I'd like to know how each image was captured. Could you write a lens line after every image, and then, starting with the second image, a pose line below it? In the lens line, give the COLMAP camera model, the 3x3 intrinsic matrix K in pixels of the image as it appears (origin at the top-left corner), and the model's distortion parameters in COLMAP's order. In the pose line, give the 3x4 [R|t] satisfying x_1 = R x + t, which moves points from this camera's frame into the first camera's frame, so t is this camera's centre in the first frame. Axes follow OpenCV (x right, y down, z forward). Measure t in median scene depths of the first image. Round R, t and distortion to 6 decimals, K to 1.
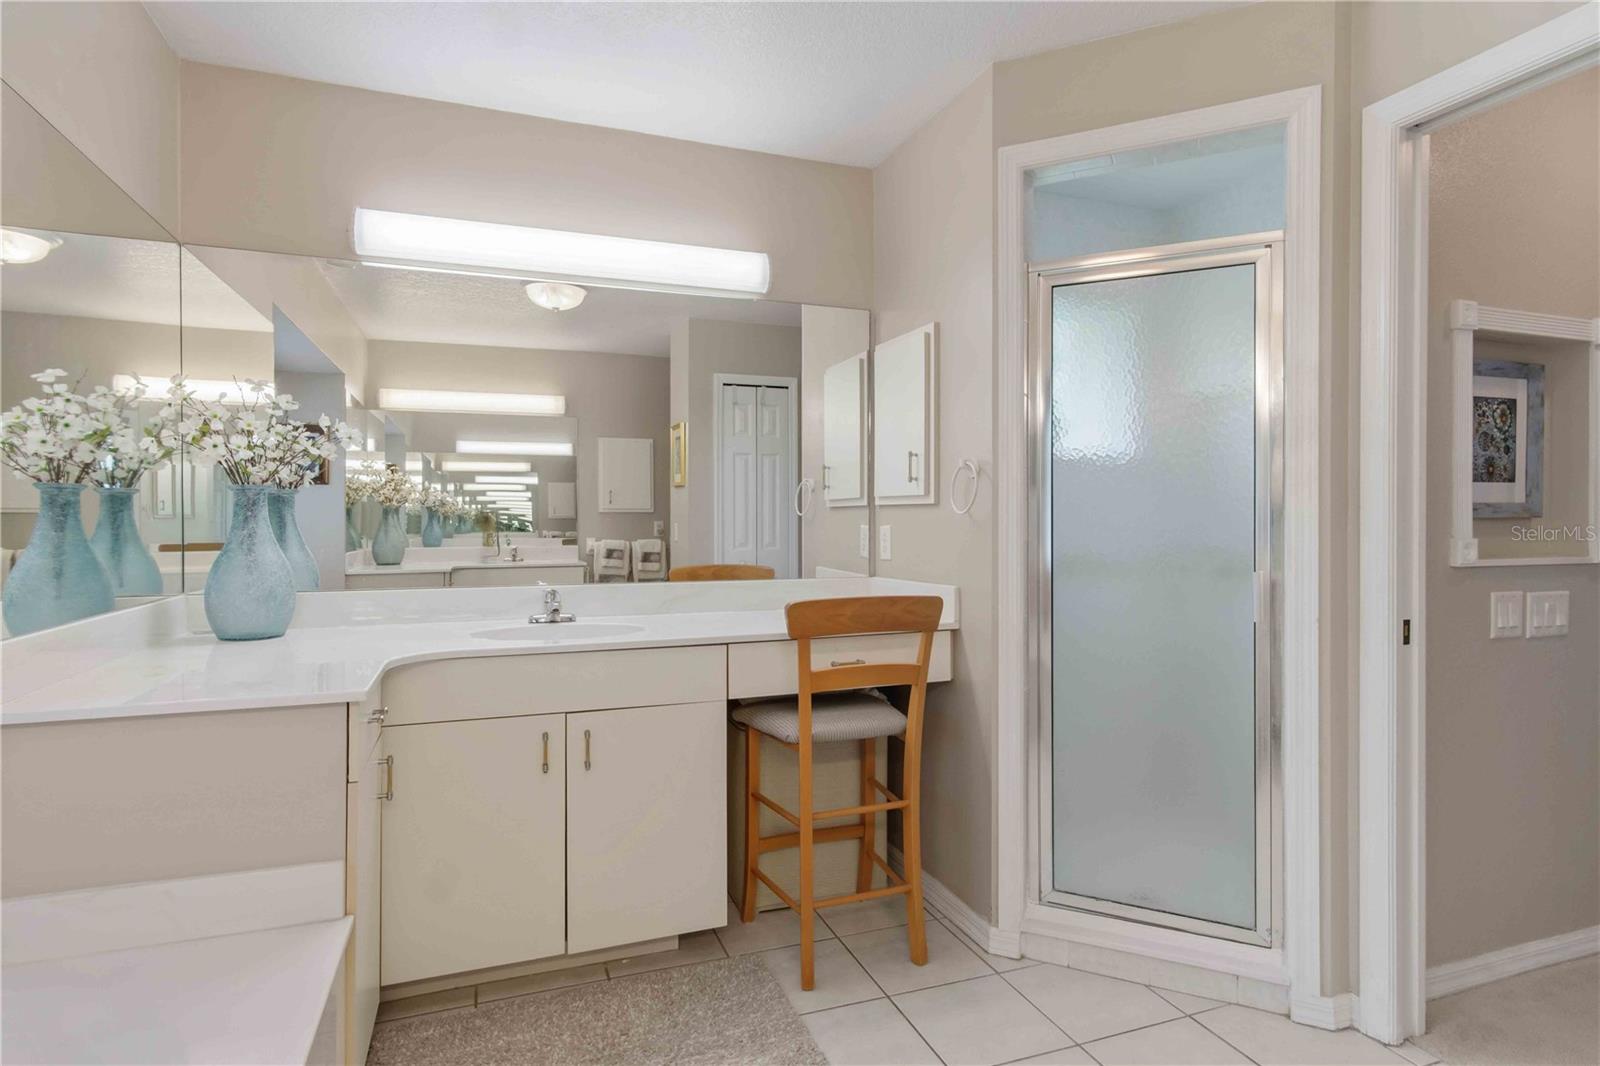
lens RADIAL K [[838.8, 0, 800.0], [0, 838.8, 533.0], [0, 0, 1]] dist [-0.002091, 0.000605]
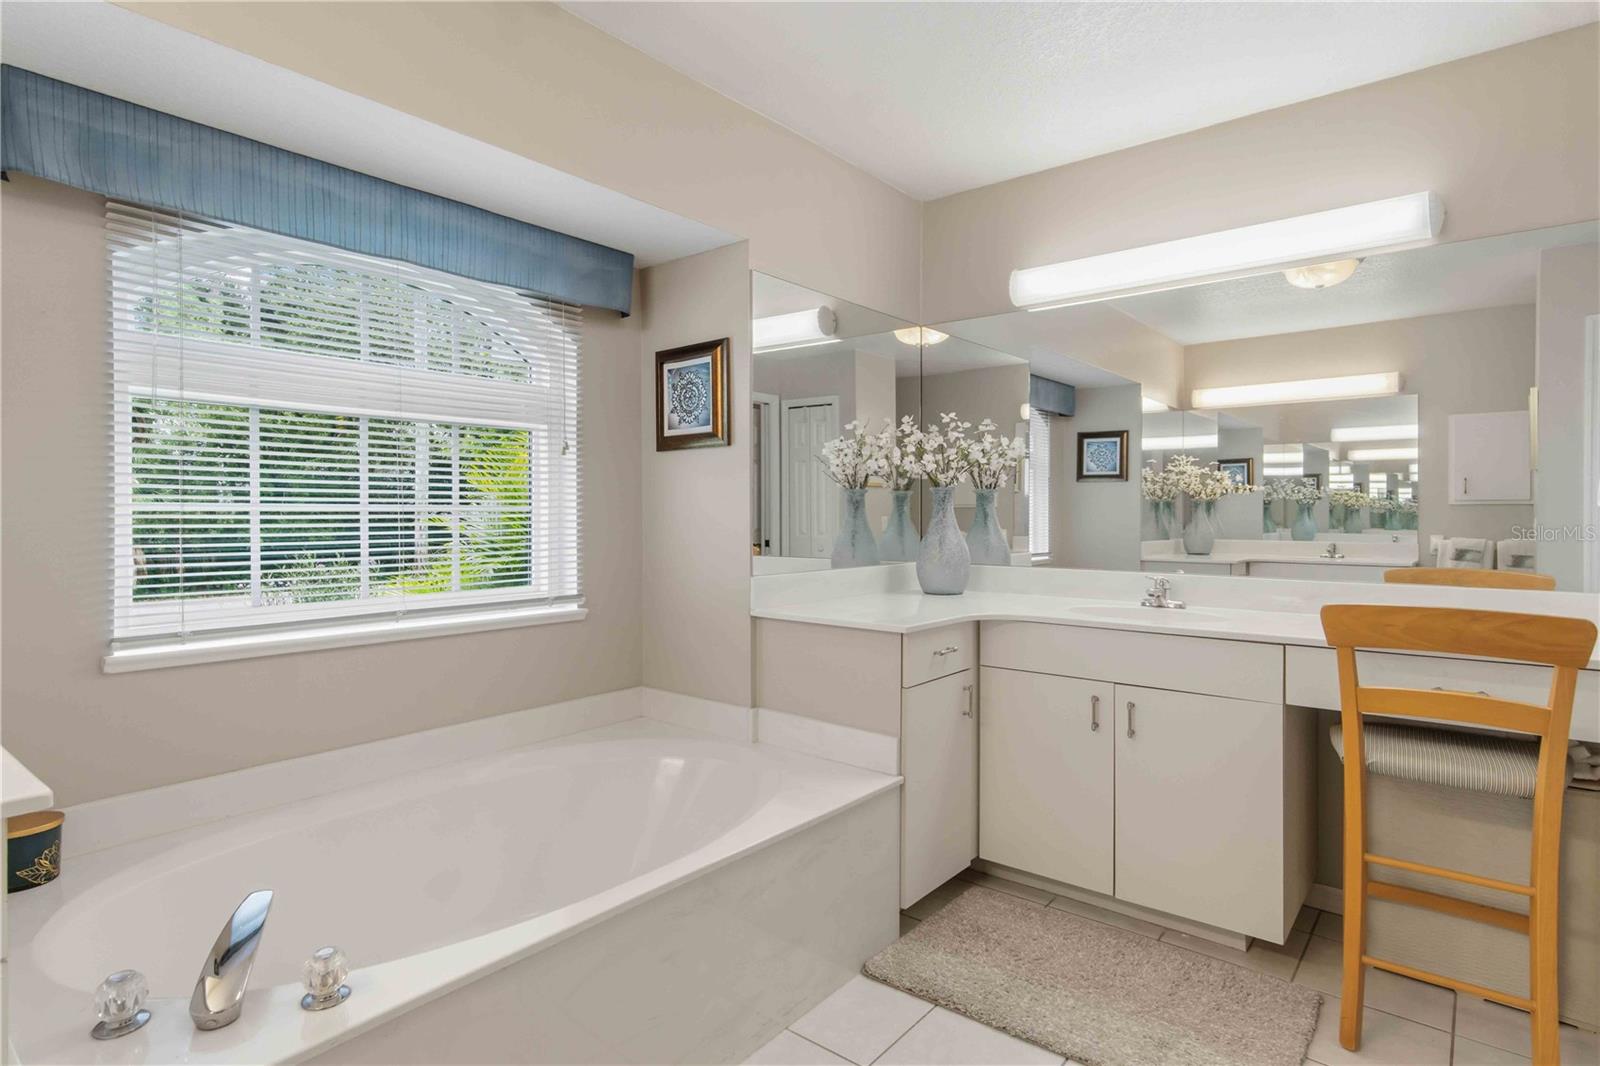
lens RADIAL K [[838.8, 0, 800.0], [0, 838.8, 533.0], [0, 0, 1]] dist [-0.002091, 0.000605]
pose [[0.506144, 0.023943, -0.862117, 0.438094], [-0.016955, 0.999698, 0.017810, -0.000495], [0.862282, 0.005603, 0.506397, 0.056267]]
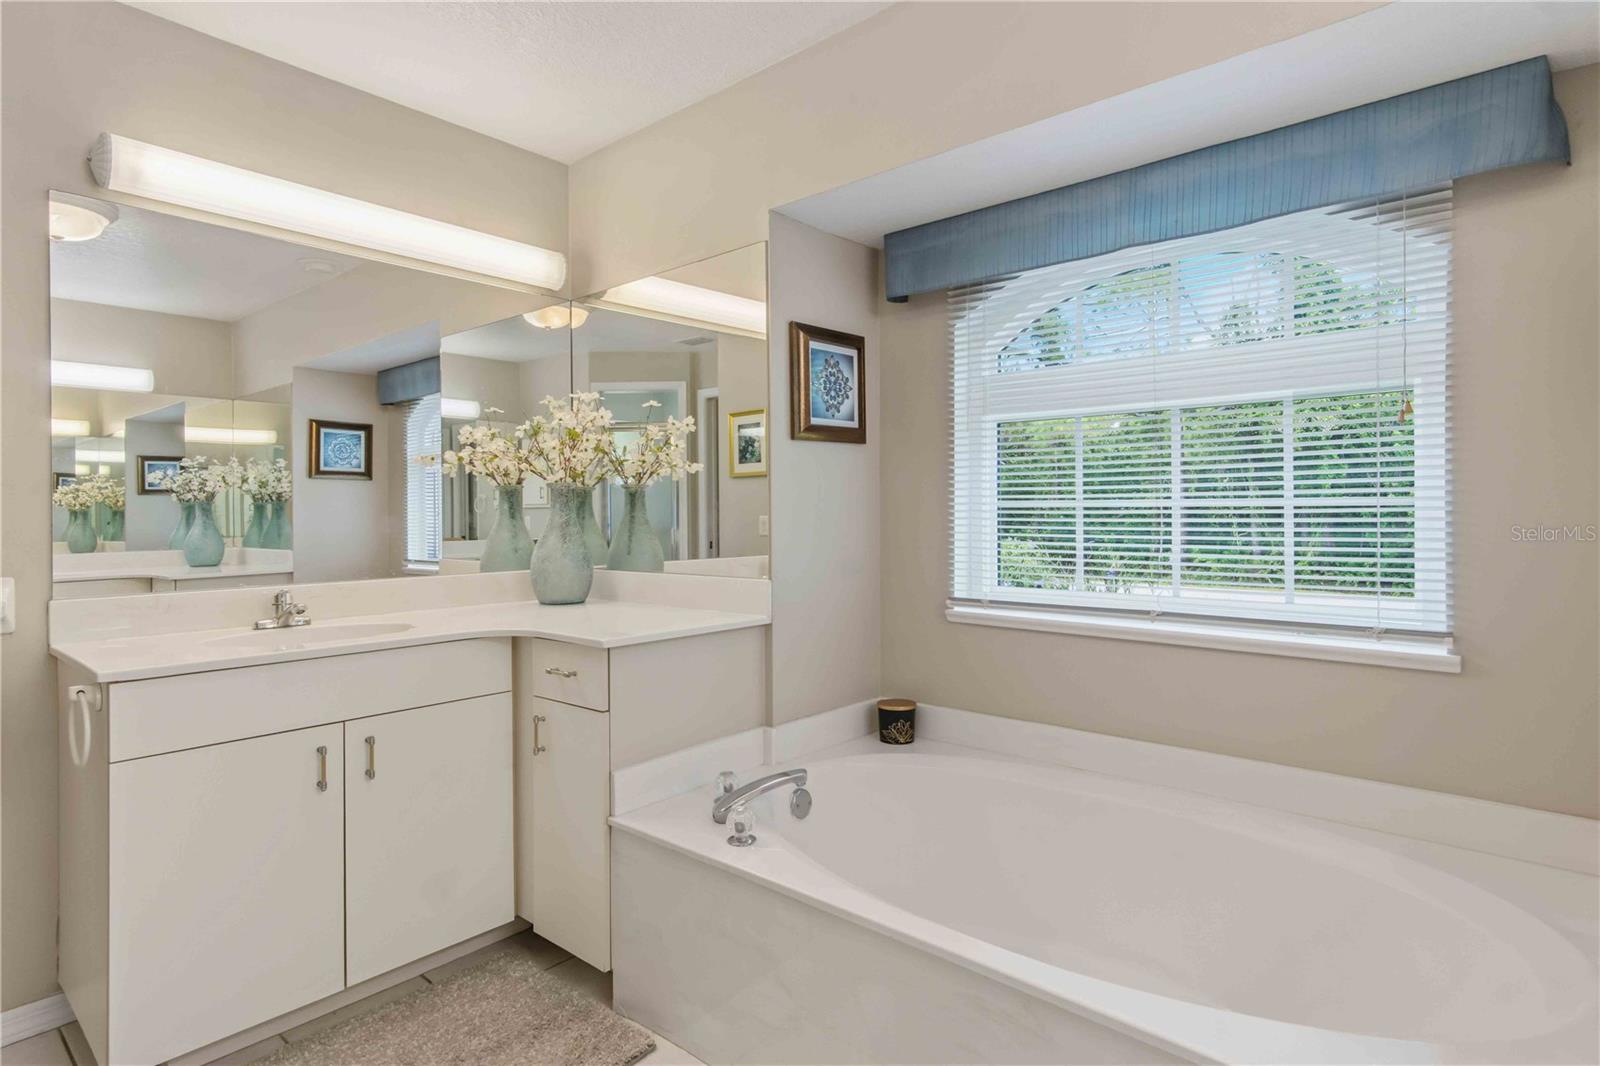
lens RADIAL K [[857.7, 0, 793.4], [0, 857.7, 523.8], [0, 0, 1]] dist [0.010435, -0.000487]
pose [[-0.886995, 0.014461, -0.461552, 0.157070], [-0.001002, 0.999447, 0.033241, -0.012190], [0.461777, 0.029947, -0.886490, 0.800226]]
